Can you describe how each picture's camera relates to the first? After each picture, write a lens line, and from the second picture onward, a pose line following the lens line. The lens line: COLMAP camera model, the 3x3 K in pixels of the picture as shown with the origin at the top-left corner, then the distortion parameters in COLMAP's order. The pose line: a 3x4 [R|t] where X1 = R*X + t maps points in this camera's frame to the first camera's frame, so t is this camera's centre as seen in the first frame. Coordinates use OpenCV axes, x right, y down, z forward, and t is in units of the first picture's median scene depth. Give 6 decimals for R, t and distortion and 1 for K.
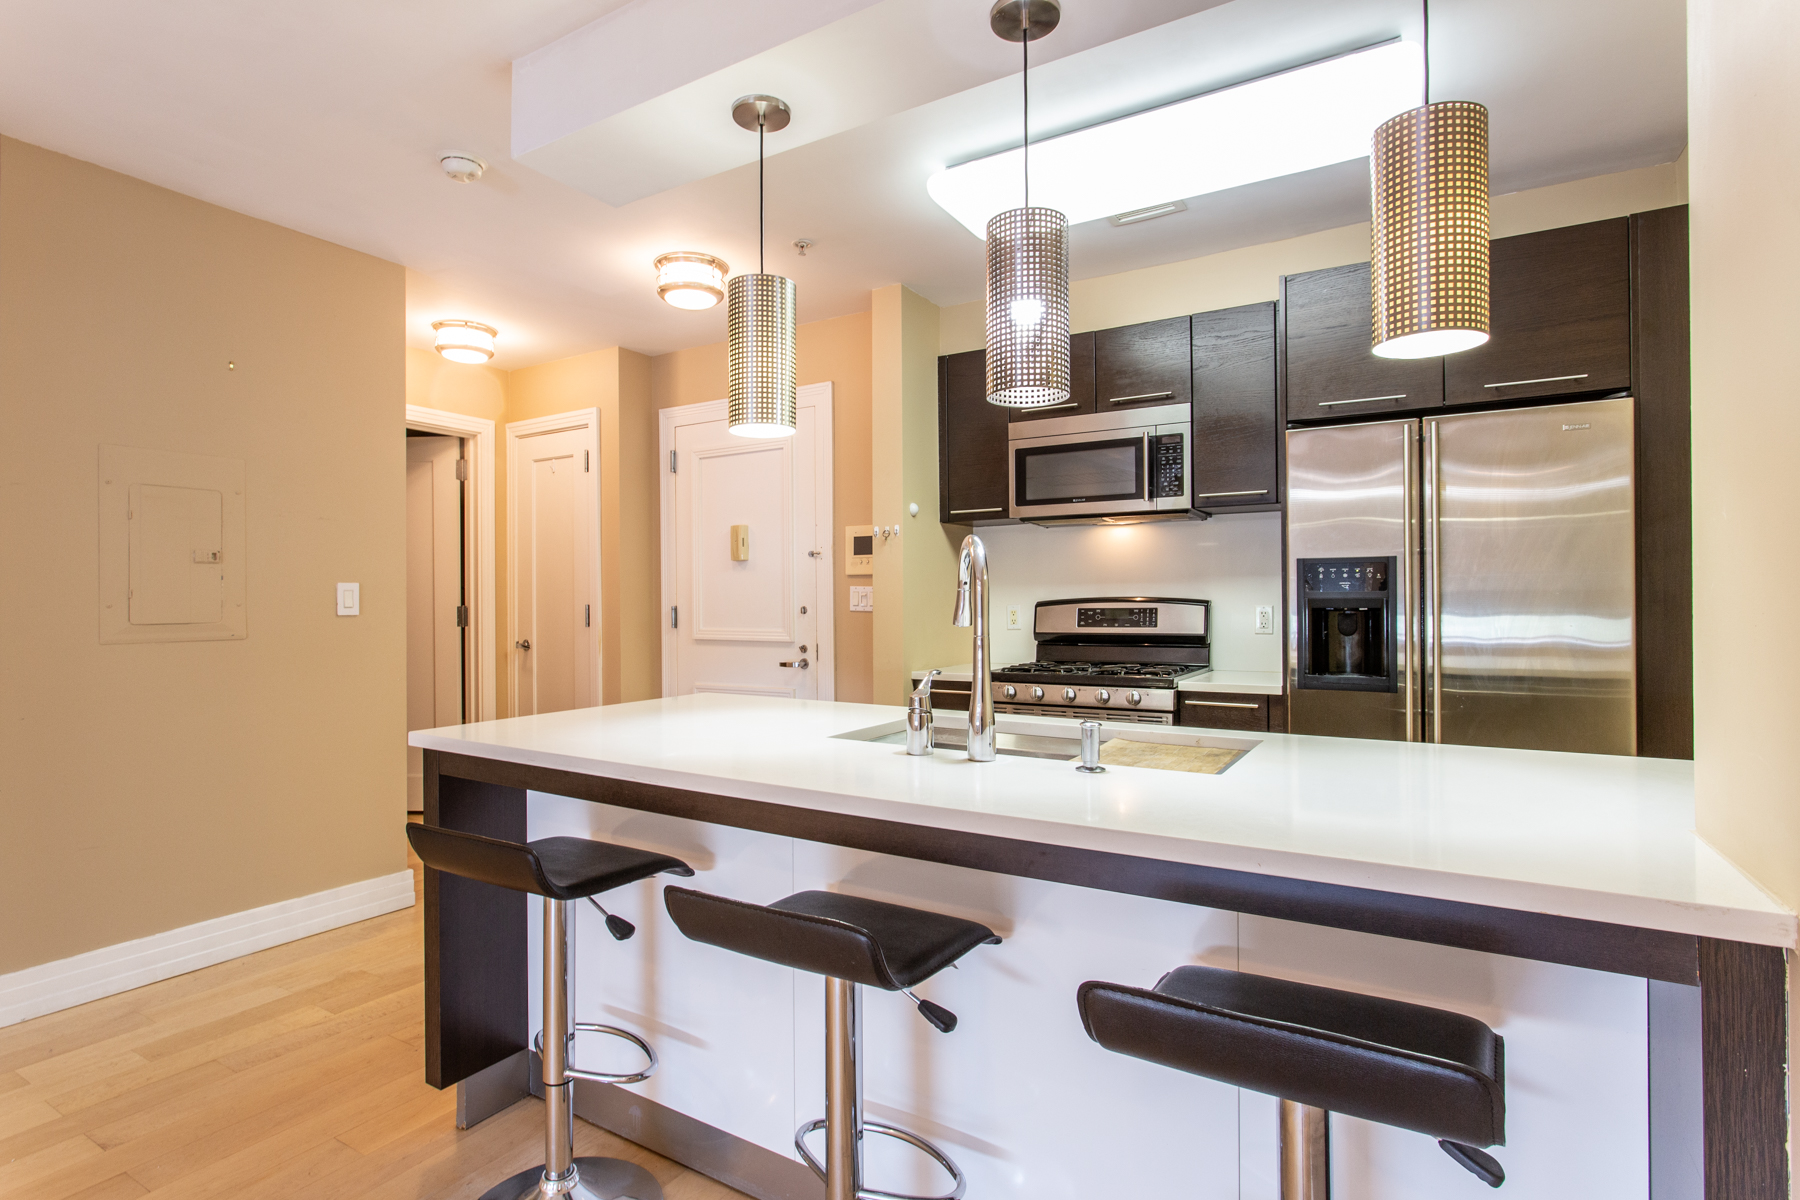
lens RADIAL K [[883.2, 0, 900.0], [0, 883.2, 600.0], [0, 0, 1]] dist [-0.011833, 0.000765]
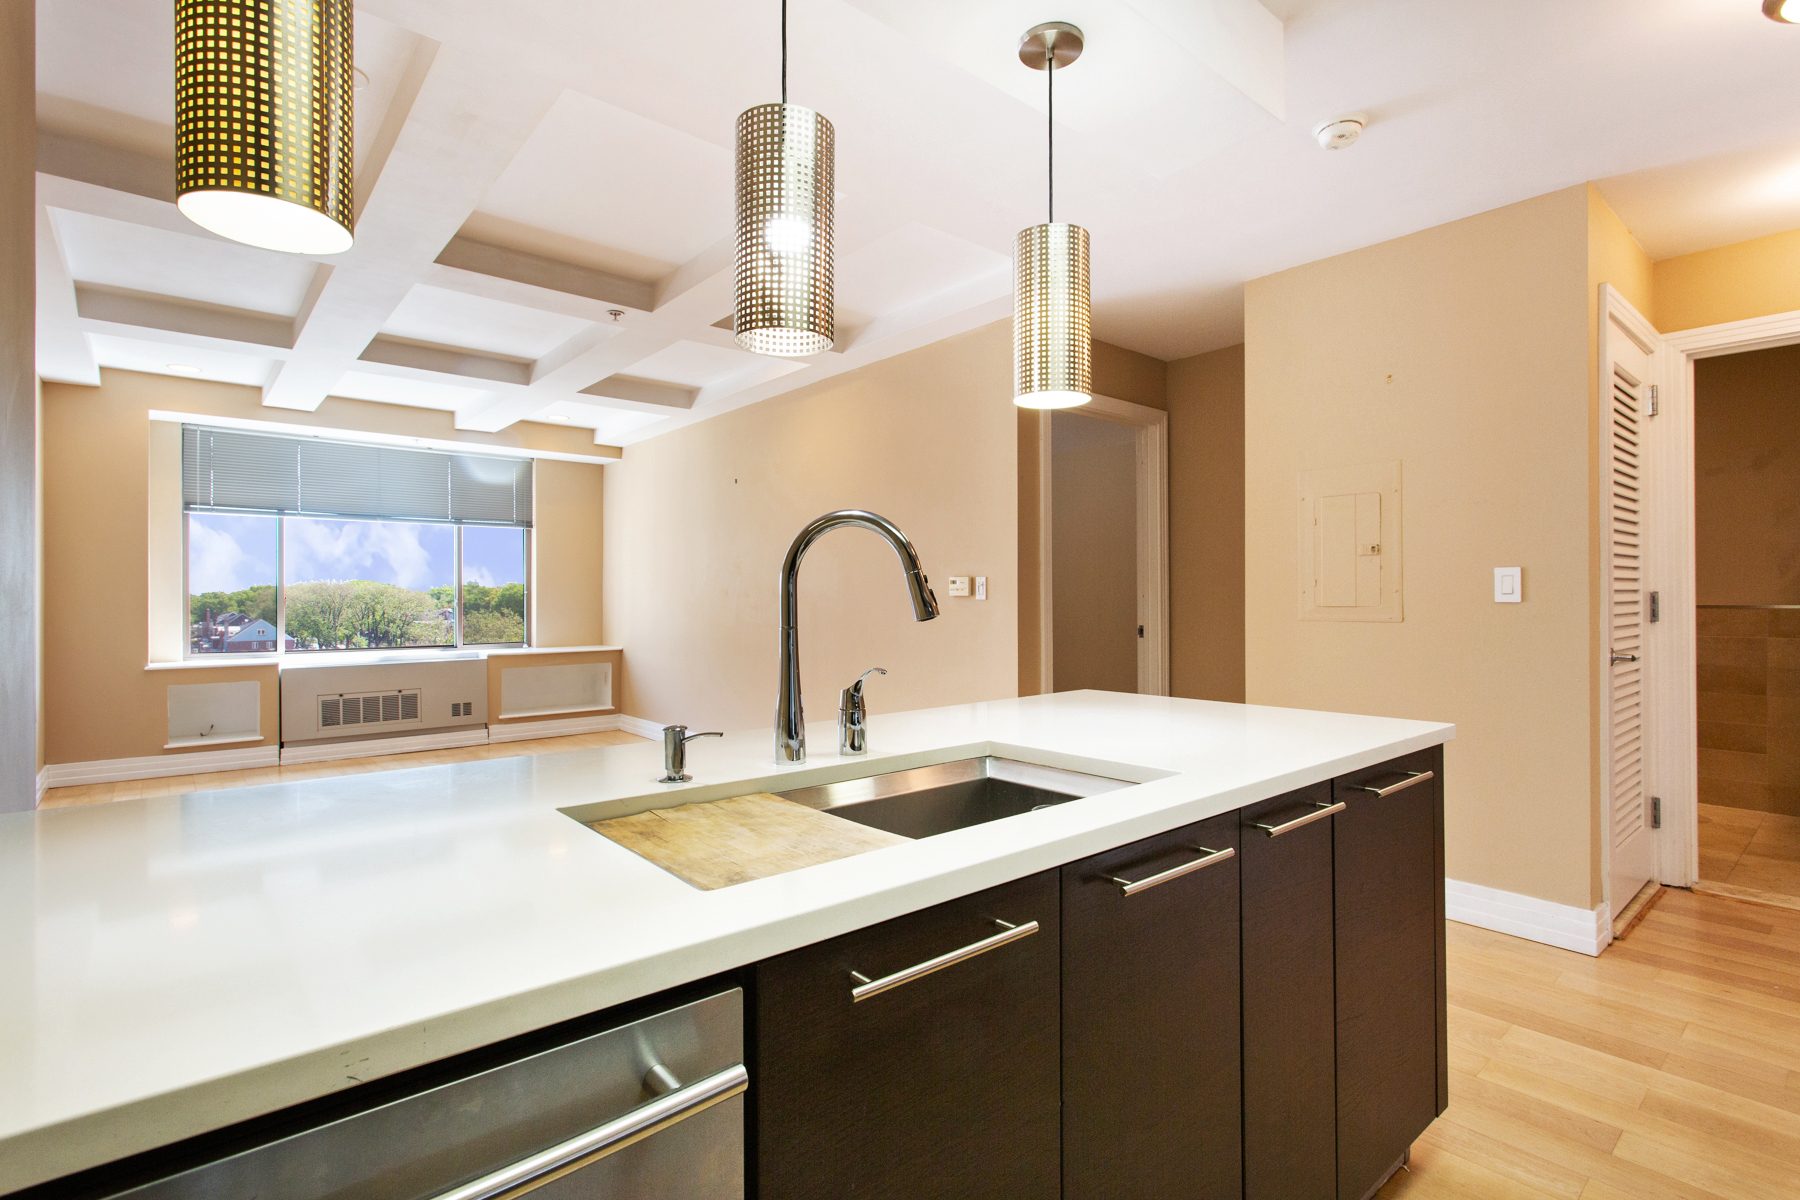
lens RADIAL K [[872.6, 0, 900.0], [0, 872.6, 600.0], [0, 0, 1]] dist [-0.000304, -0.000350]
pose [[-0.311584, 0.012954, -0.950130, 0.405721], [0.007305, 0.999910, 0.011237, -0.000058], [0.950191, -0.003440, -0.311651, 0.610758]]
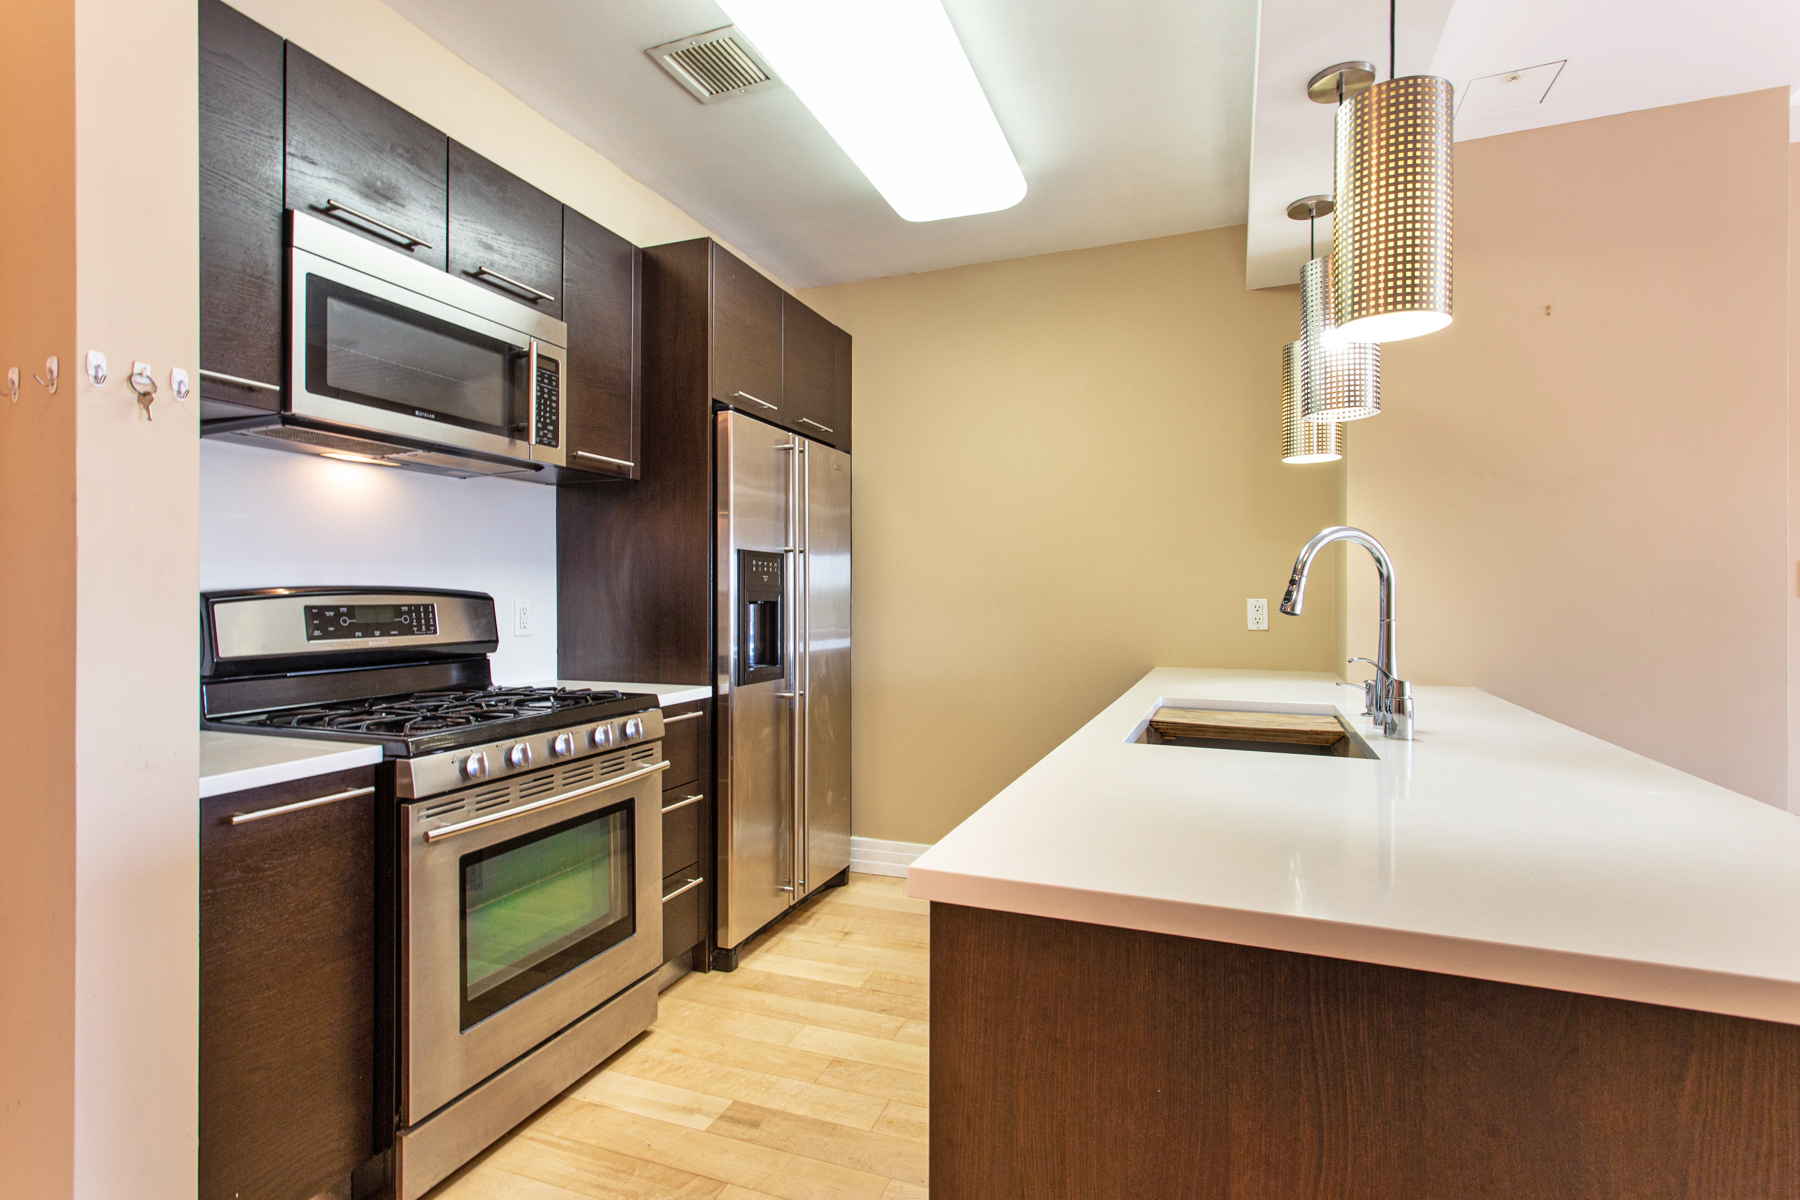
lens RADIAL K [[872.6, 0, 900.0], [0, 872.6, 600.0], [0, 0, 1]] dist [-0.000304, -0.000350]
pose [[-0.181965, 0.003961, 0.983297, -0.402737], [0.001751, 0.999992, -0.003705, 0.009288], [-0.983303, 0.001047, -0.181971, 0.793844]]
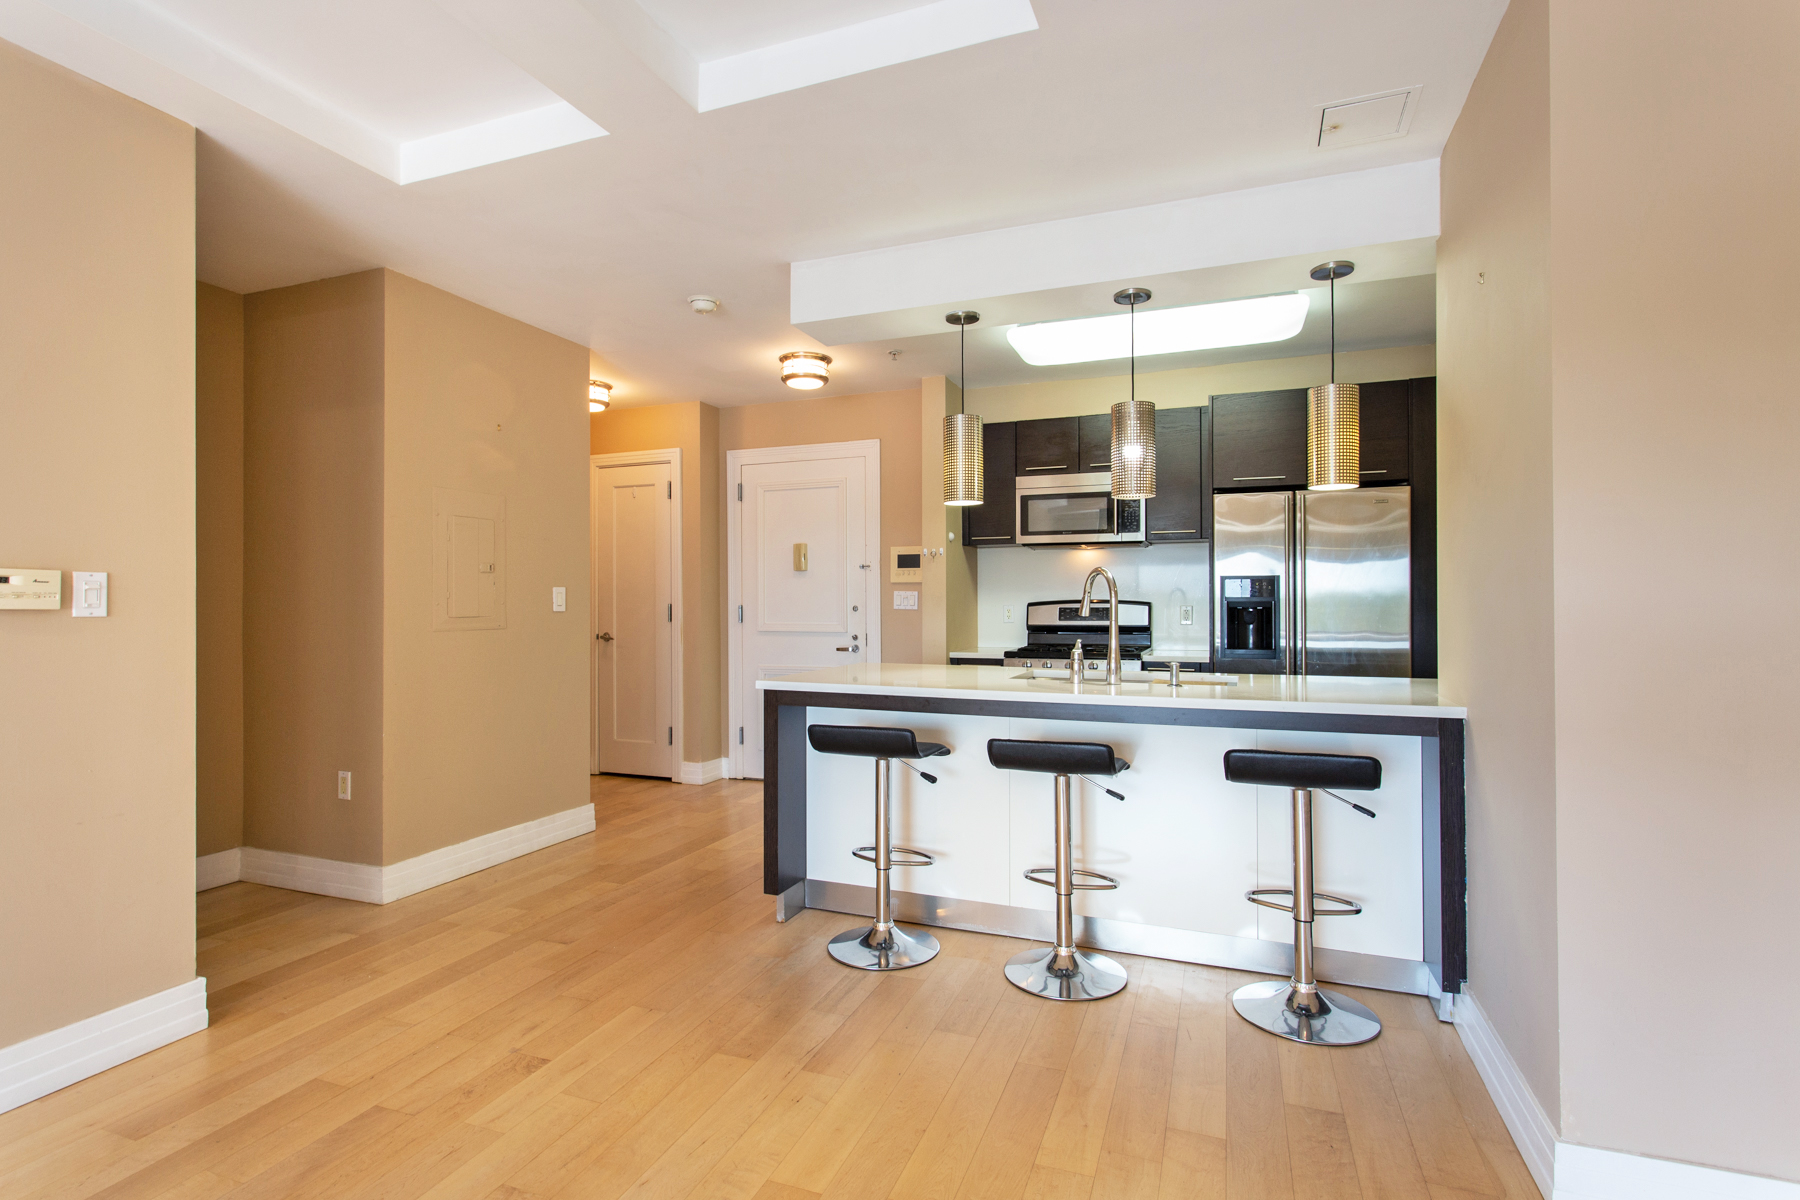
lens RADIAL K [[872.6, 0, 900.0], [0, 872.6, 600.0], [0, 0, 1]] dist [-0.000304, -0.000350]
pose [[0.984374, 0.003882, 0.176046, -0.316782], [-0.003594, 0.999992, -0.001954, 0.001056], [-0.176053, 0.001291, 0.984380, -0.359740]]
